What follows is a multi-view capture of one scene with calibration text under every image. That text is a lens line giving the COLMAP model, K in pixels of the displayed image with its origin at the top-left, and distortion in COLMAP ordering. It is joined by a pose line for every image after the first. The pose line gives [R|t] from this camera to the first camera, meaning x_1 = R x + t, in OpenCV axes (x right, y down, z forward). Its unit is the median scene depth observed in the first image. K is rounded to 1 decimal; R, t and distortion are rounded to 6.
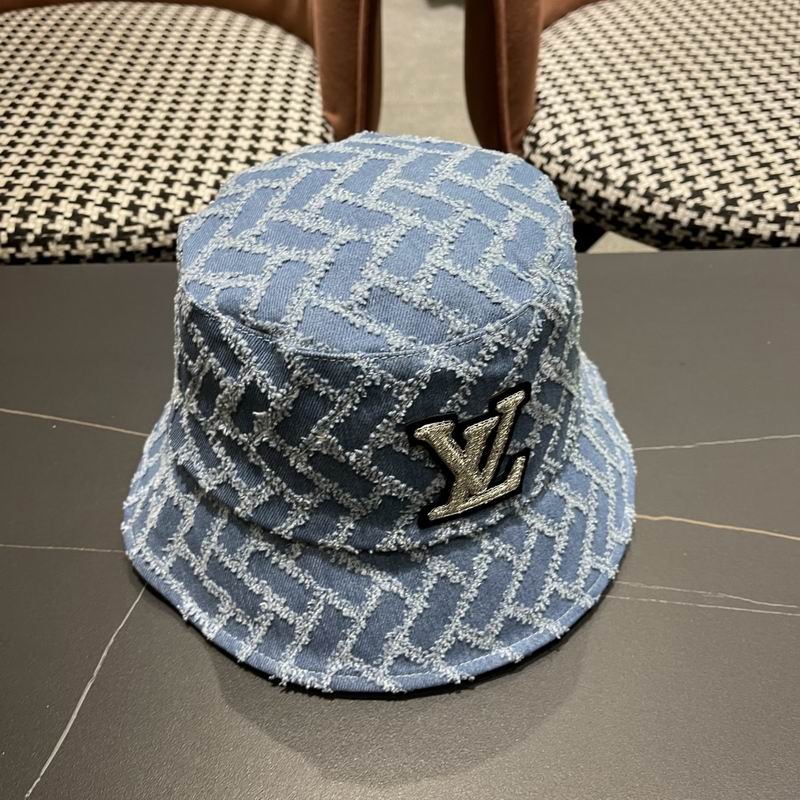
lens RADIAL K [[838.5, 0, 398.3], [0, 838.5, 406.2], [0, 0, 1]] dist [0.006574, 0.026857]
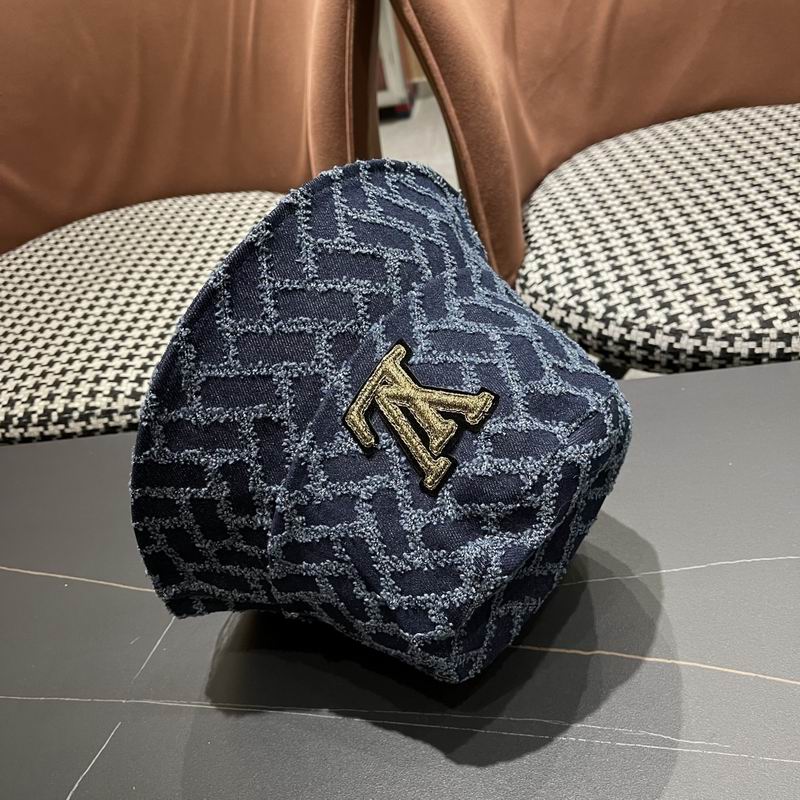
lens RADIAL K [[834.9, 0, 395.2], [0, 834.9, 403.3], [0, 0, 1]] dist [0.030502, -0.045479]
pose [[0.981539, -0.083338, -0.172149, 0.188539], [0.058547, 0.987790, -0.144374, -0.022144], [0.182079, 0.131630, 0.974434, -0.048262]]
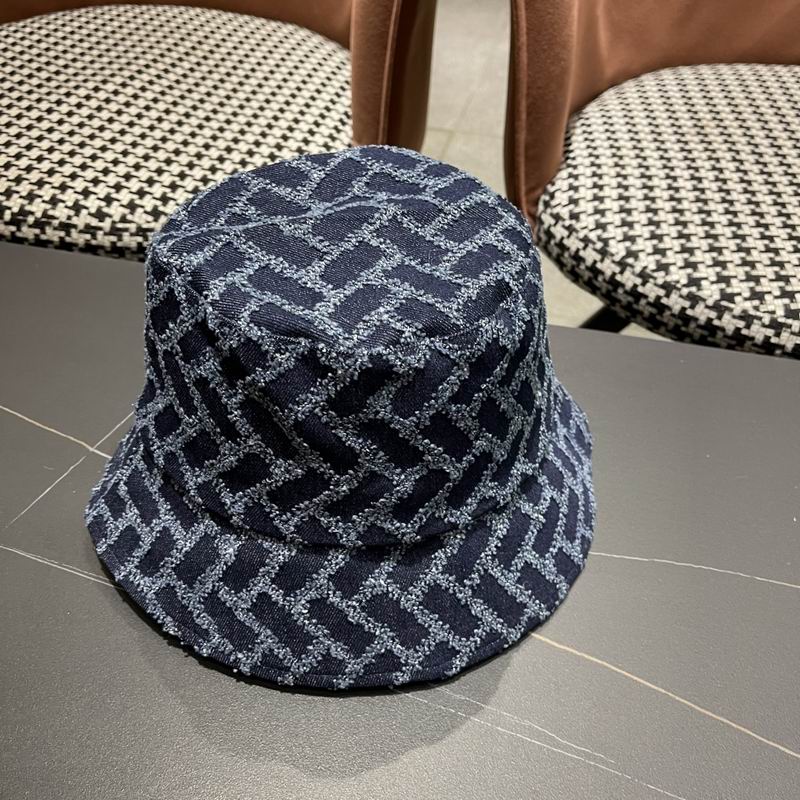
lens RADIAL K [[838.9, 0, 399.0], [0, 838.9, 390.0], [0, 0, 1]] dist [0.012415, 0.015533]
pose [[0.970563, 0.183526, -0.155968, 0.204094], [-0.189447, 0.981601, -0.023858, -0.050985], [0.148719, 0.052703, 0.987474, 0.037809]]
